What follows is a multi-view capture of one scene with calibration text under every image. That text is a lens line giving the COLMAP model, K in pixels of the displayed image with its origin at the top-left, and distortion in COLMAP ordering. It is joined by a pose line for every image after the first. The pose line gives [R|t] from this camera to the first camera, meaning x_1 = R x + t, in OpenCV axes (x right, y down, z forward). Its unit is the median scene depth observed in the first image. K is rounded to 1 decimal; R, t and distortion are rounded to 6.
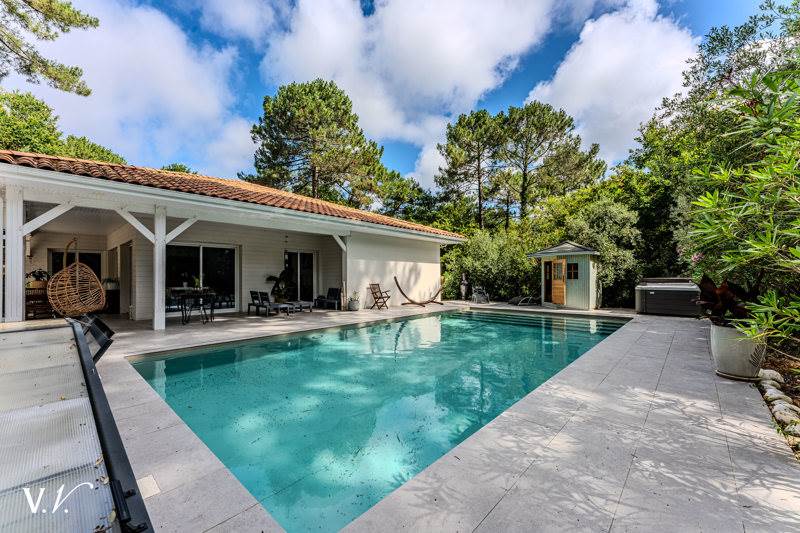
lens RADIAL K [[319.0, 0, 399.9], [0, 319.0, 275.2], [0, 0, 1]] dist [0.000260, 0.000032]
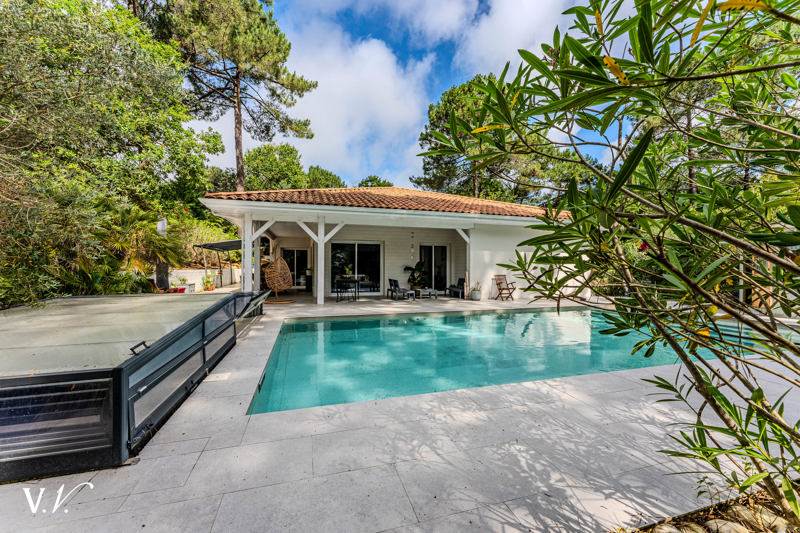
lens RADIAL K [[316.1, 0, 400.0], [0, 316.1, 266.5], [0, 0, 1]] dist [0.001053, 0.000060]
pose [[0.861095, 0.005489, -0.508414, 0.185754], [-0.004590, 0.999985, 0.003022, -0.000996], [0.508423, -0.000269, 0.861107, -0.017523]]
